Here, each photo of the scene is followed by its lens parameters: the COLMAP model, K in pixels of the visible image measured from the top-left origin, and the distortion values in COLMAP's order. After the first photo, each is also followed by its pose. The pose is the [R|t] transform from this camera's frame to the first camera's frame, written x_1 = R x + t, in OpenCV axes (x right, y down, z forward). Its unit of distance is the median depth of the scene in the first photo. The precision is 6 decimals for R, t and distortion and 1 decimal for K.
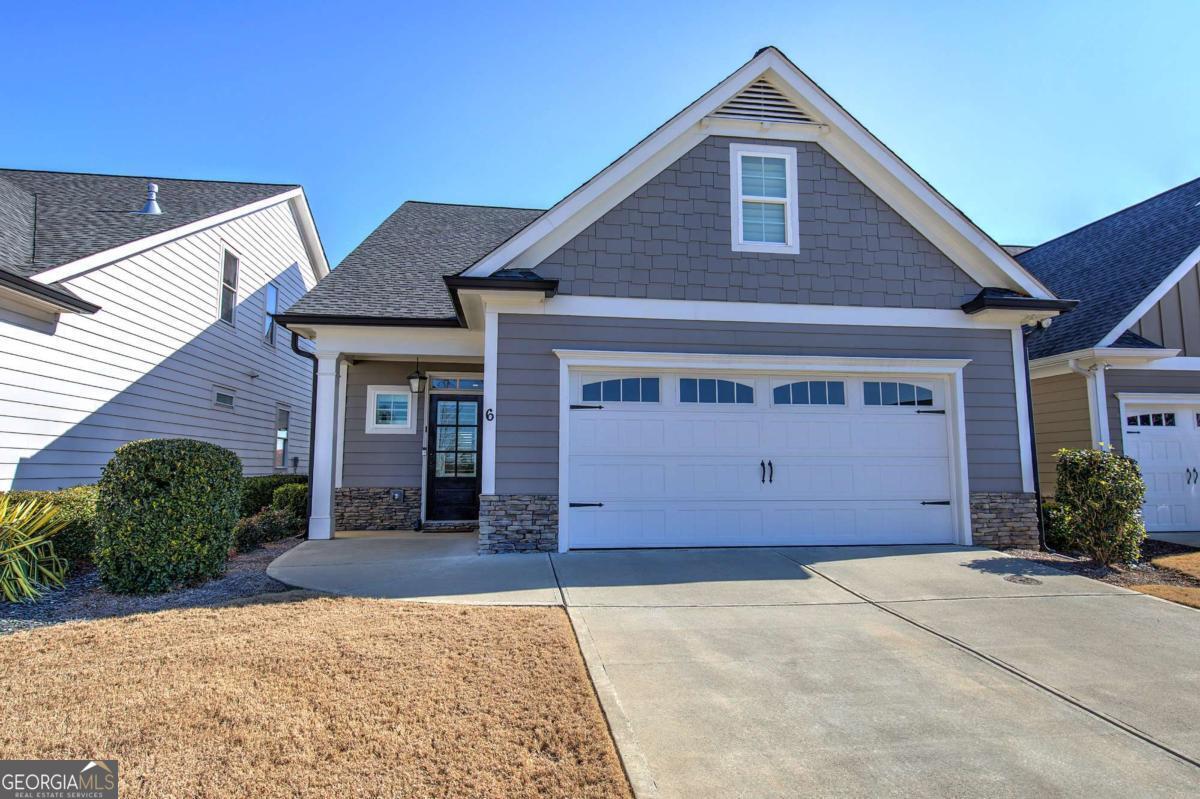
lens RADIAL K [[660.9, 0, 600.0], [0, 660.9, 399.5], [0, 0, 1]] dist [0.002220, 0.000235]
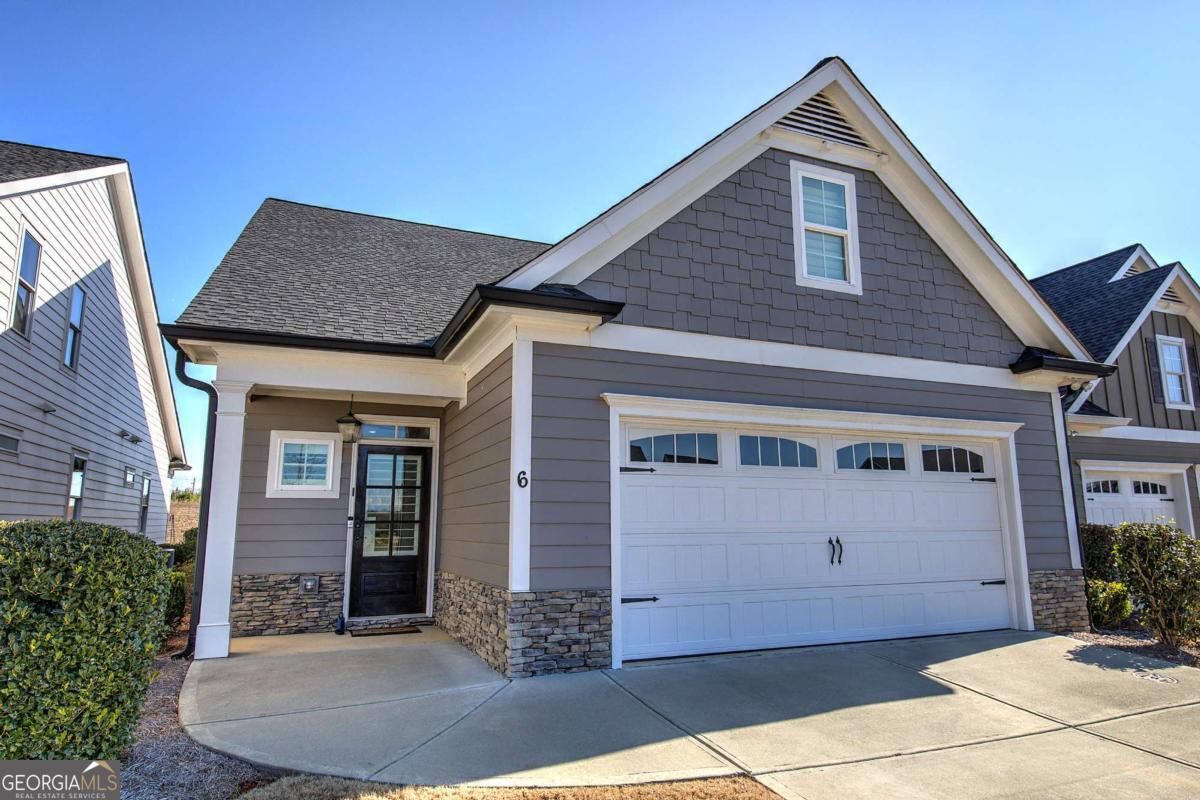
lens RADIAL K [[700.2, 0, 598.9], [0, 700.2, 406.0], [0, 0, 1]] dist [0.013745, -0.013080]
pose [[0.965982, 0.038009, 0.255802, -0.259111], [-0.022215, 0.997680, -0.064354, -0.008599], [-0.257655, 0.056482, 0.964585, 0.210970]]
